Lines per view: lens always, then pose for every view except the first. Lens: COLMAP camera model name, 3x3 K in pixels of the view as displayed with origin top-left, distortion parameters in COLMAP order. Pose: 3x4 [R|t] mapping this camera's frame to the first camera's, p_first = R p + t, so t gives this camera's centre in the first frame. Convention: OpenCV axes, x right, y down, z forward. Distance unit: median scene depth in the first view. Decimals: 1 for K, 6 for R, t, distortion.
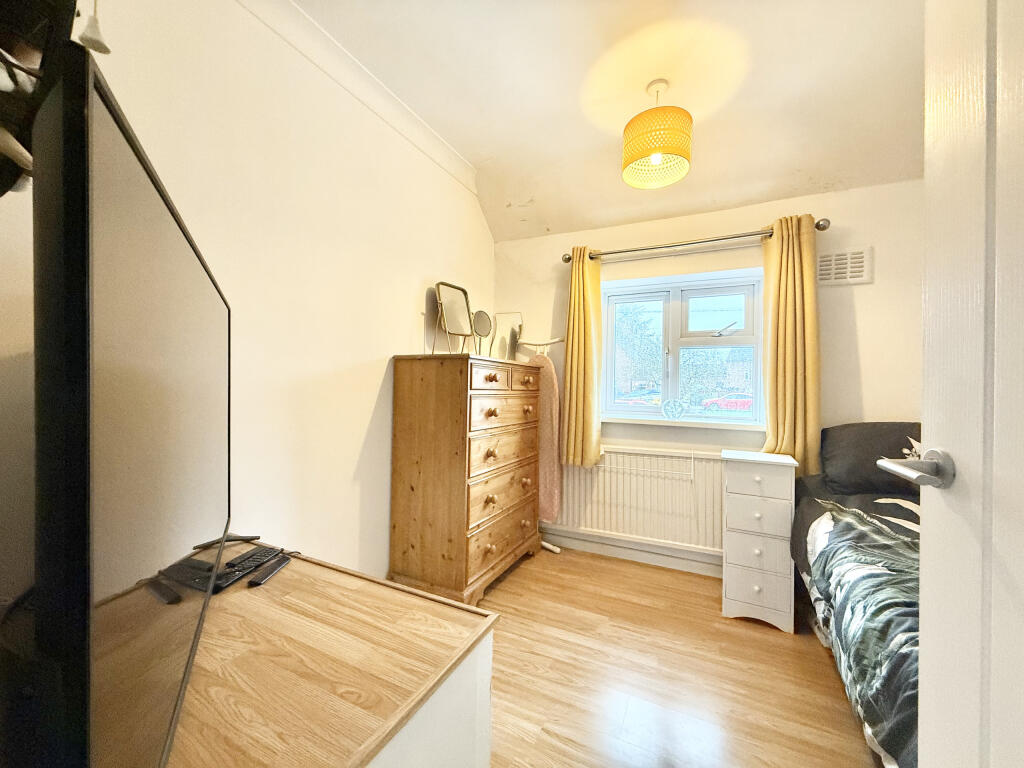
lens RADIAL K [[406.3, 0, 509.4], [0, 406.3, 384.5], [0, 0, 1]] dist [-0.000369, -0.000403]
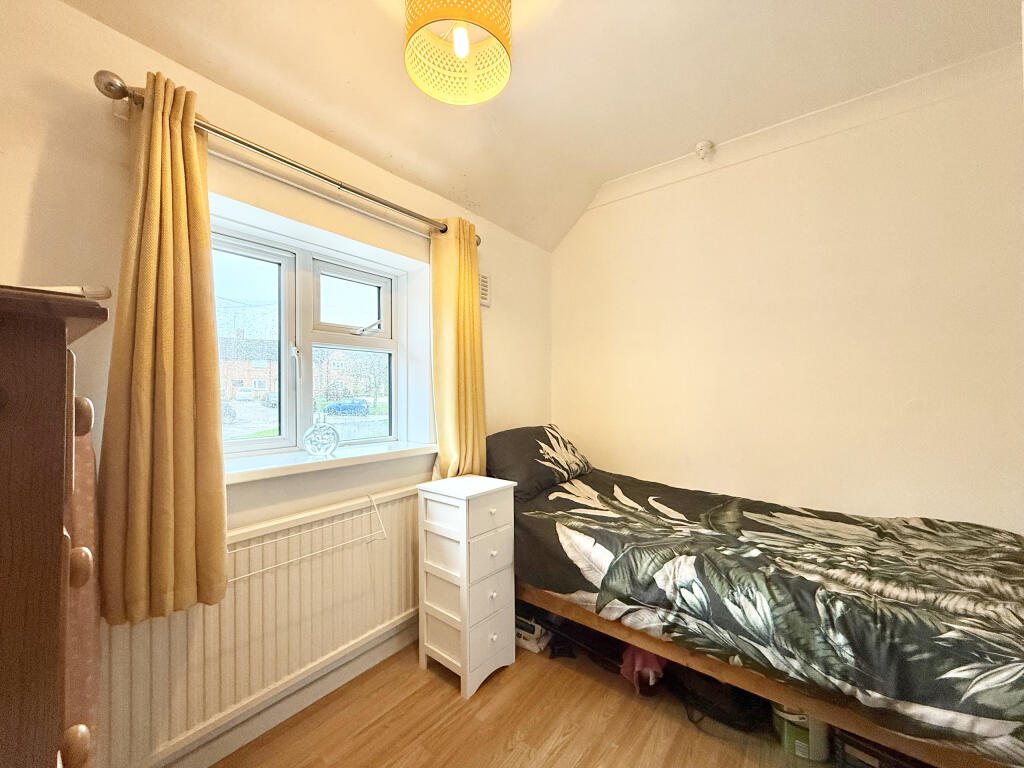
lens RADIAL K [[406.3, 0, 509.4], [0, 406.3, 384.5], [0, 0, 1]] dist [-0.000369, -0.000403]
pose [[0.202372, -0.002869, 0.979305, -0.231413], [0.000627, 0.999996, 0.002800, -0.039108], [-0.979309, 0.000048, 0.202373, 0.792110]]
